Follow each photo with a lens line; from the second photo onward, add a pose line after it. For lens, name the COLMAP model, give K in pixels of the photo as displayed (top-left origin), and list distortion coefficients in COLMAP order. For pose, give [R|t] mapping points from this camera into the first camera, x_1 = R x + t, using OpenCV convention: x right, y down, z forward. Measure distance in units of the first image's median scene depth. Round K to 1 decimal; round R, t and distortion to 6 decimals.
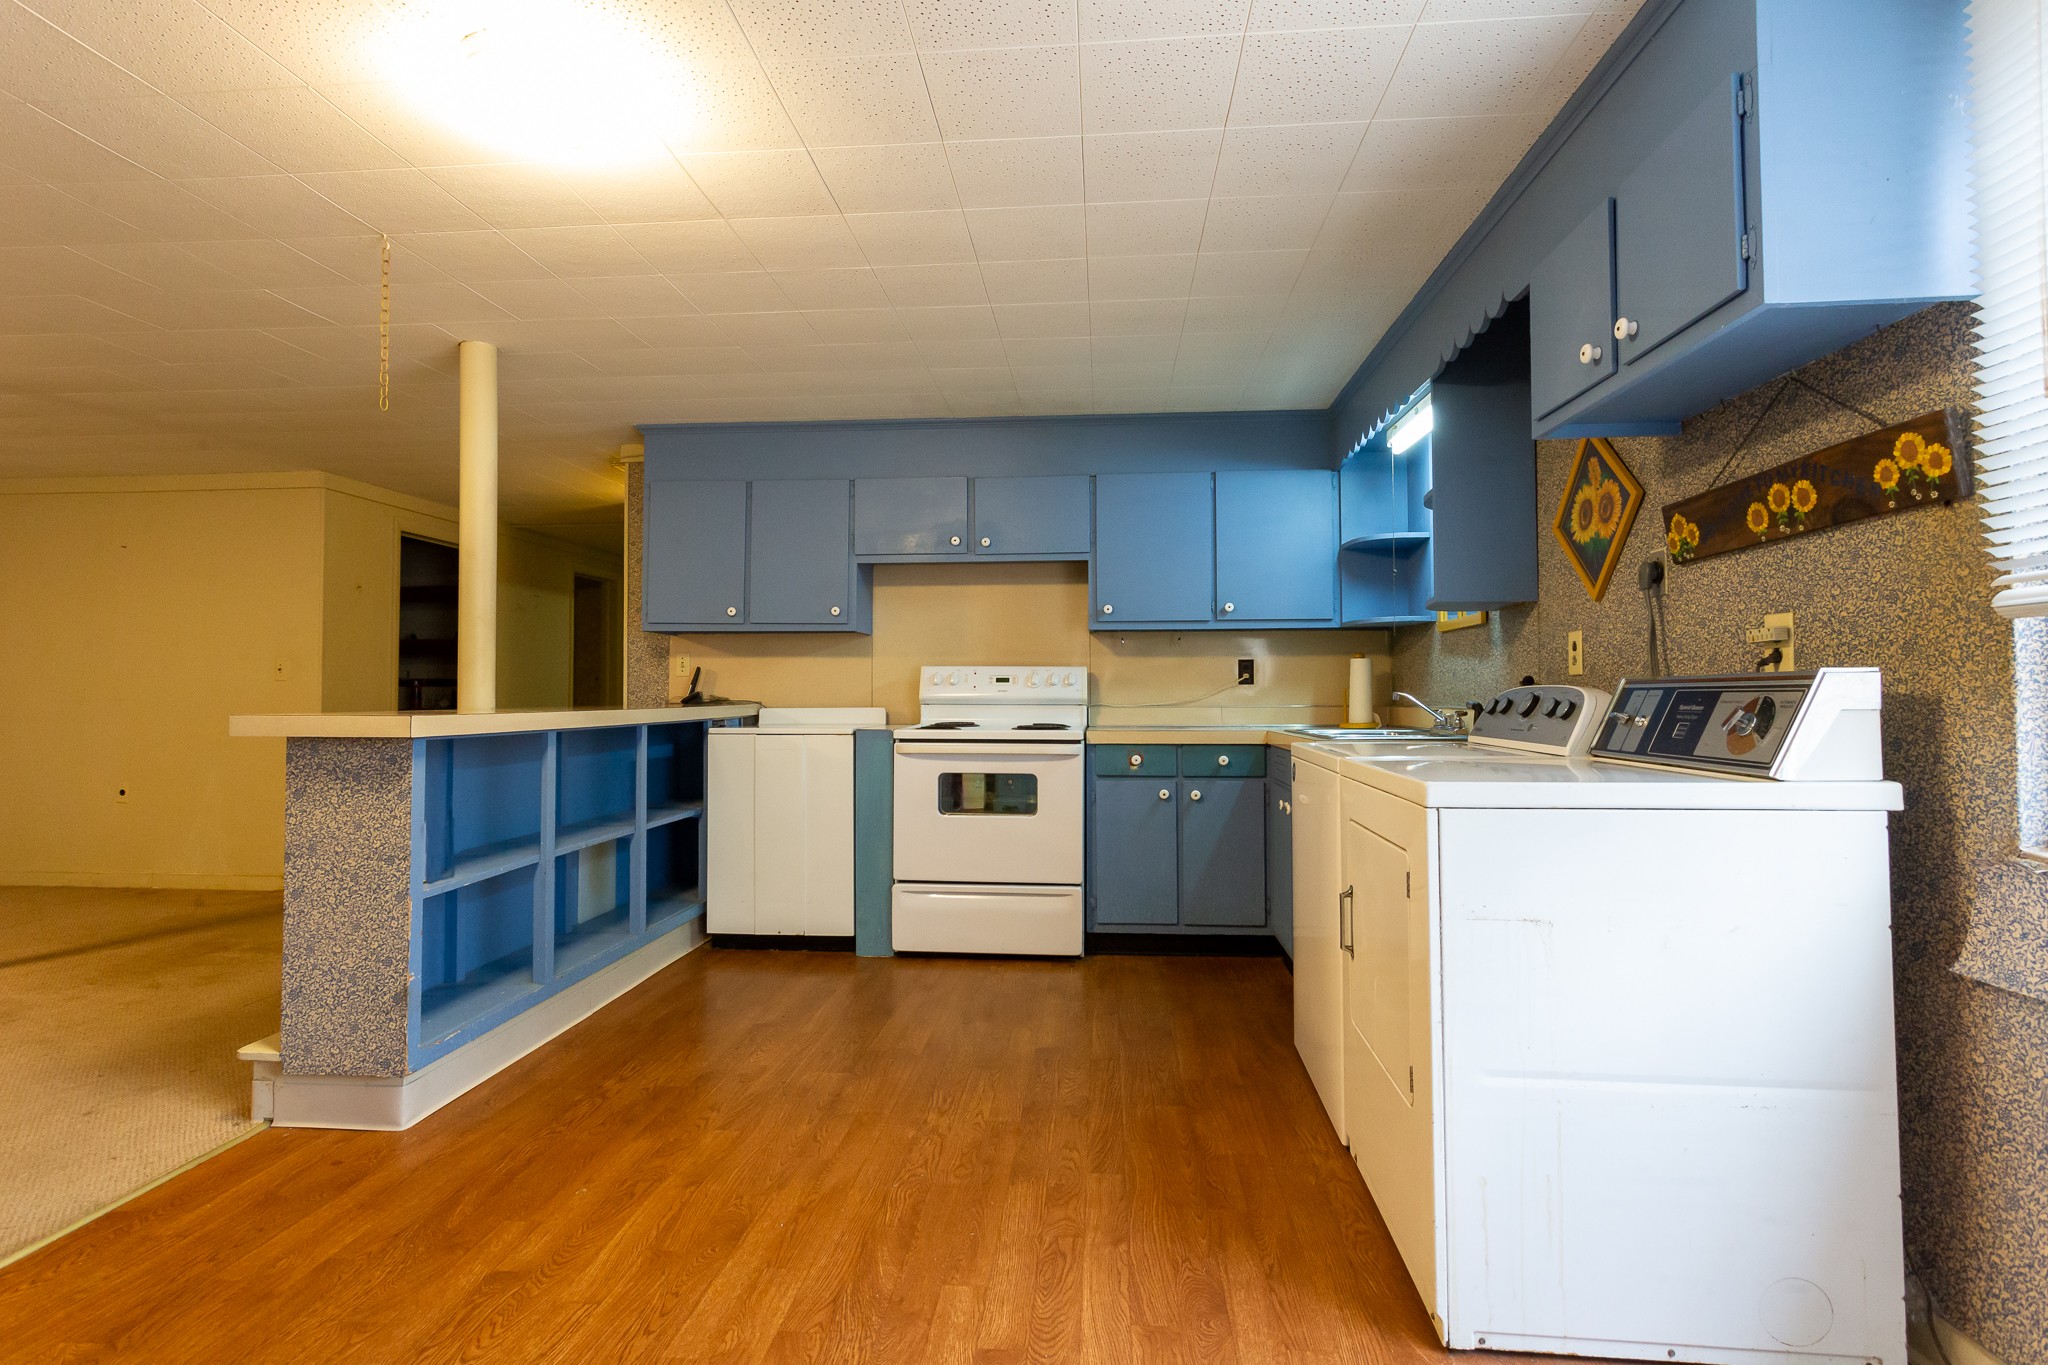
lens RADIAL K [[997.2, 0, 1025.5], [0, 997.2, 676.1], [0, 0, 1]] dist [0.001667, 0.000527]
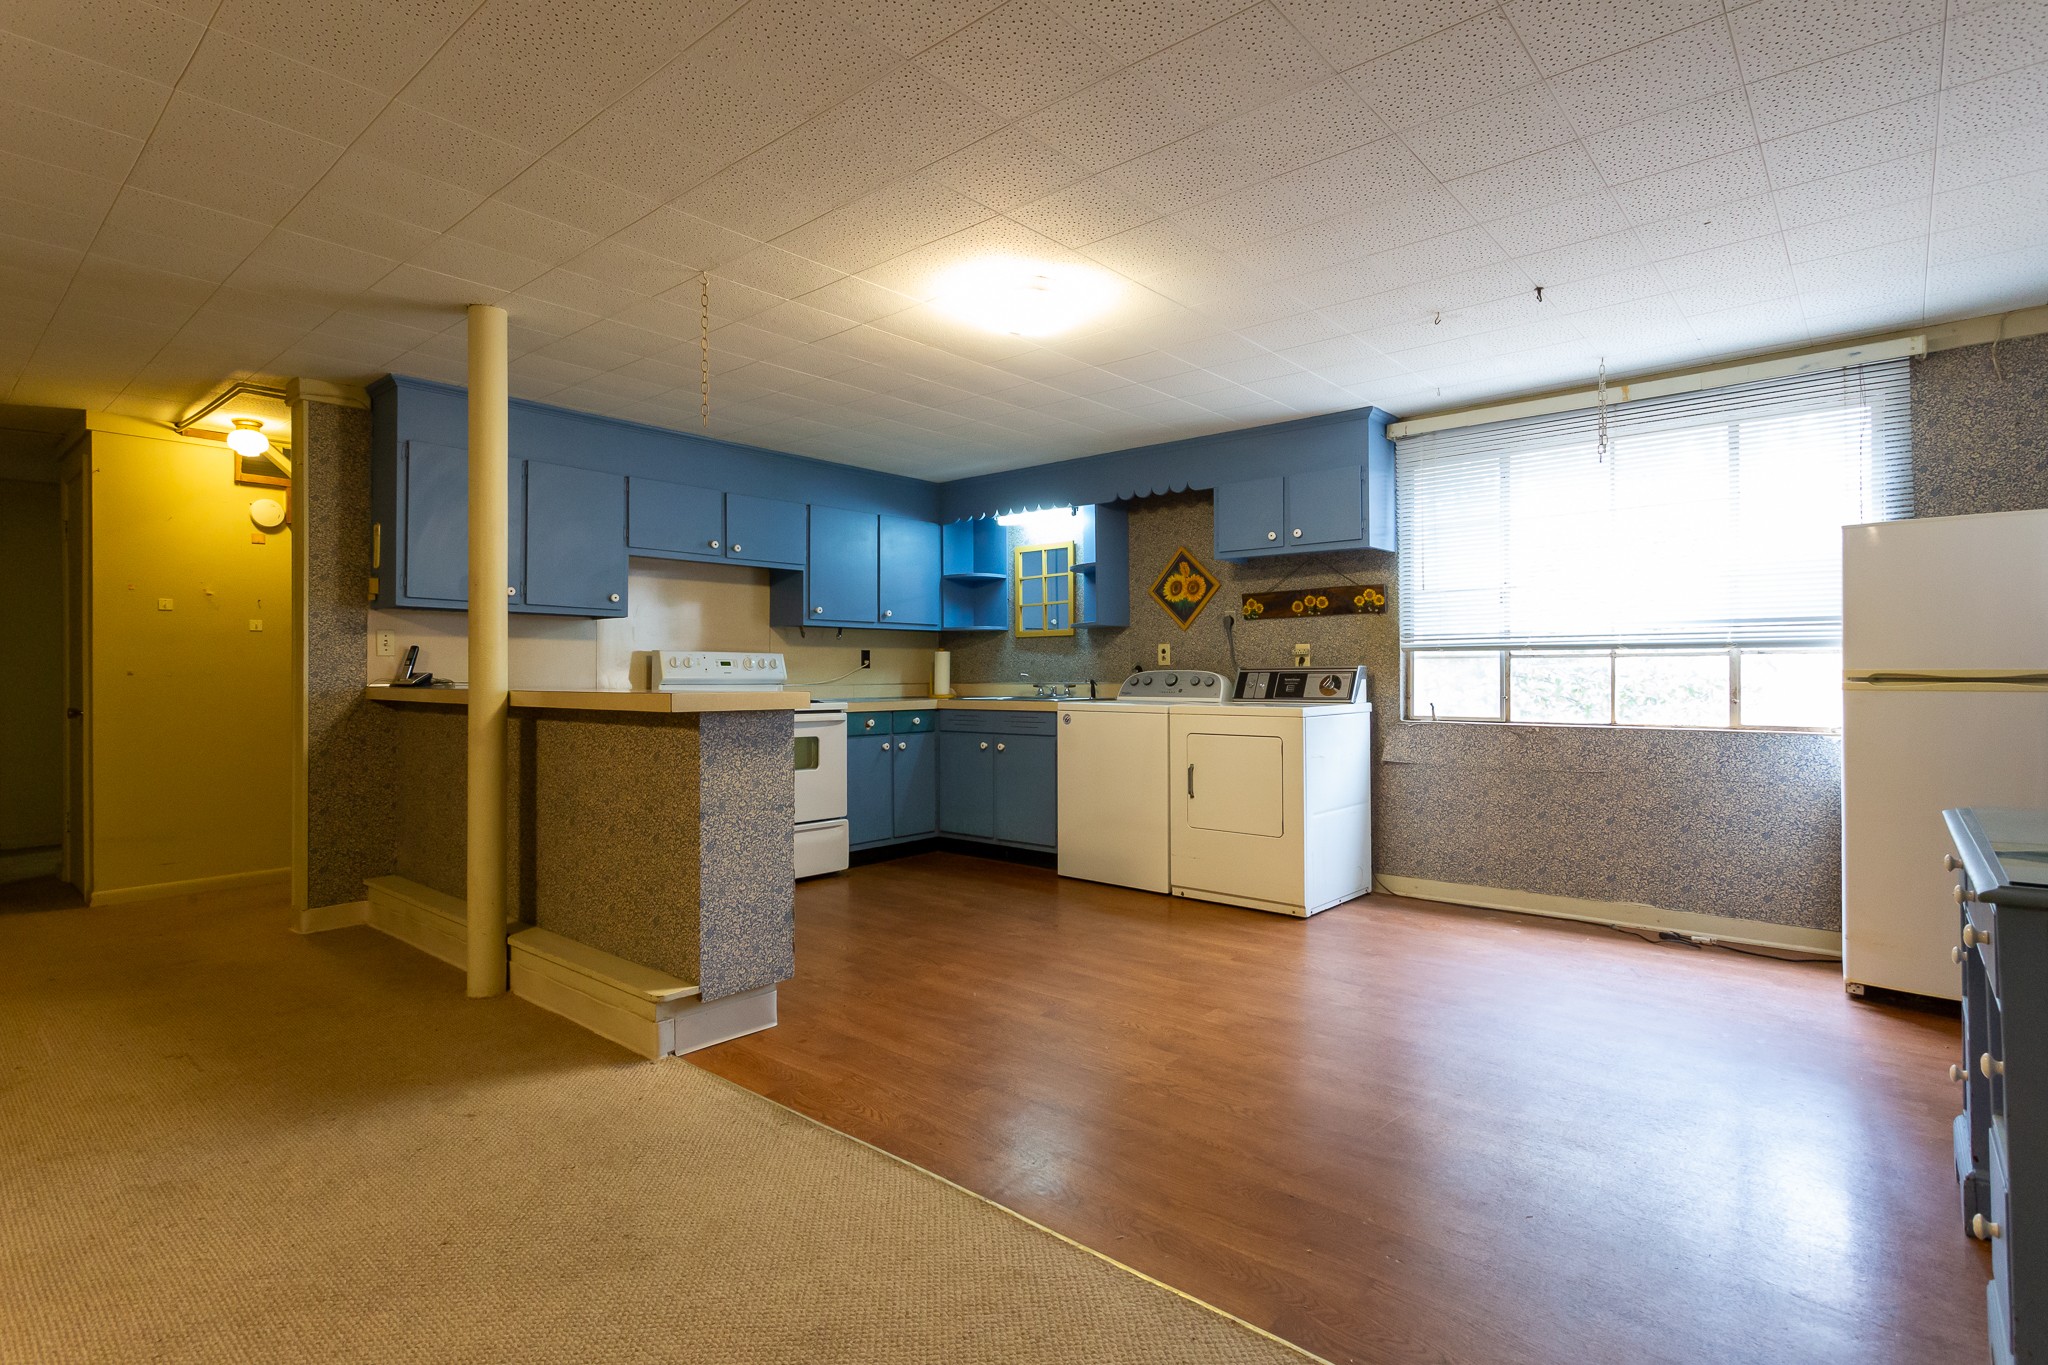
lens RADIAL K [[1016.7, 0, 1007.7], [0, 1016.7, 682.7], [0, 0, 1]] dist [-0.000205, 0.000797]
pose [[0.594018, -0.006399, 0.804426, -1.477769], [-0.012809, 0.999766, 0.017411, 0.002430], [-0.804350, -0.020646, 0.593797, 0.024072]]
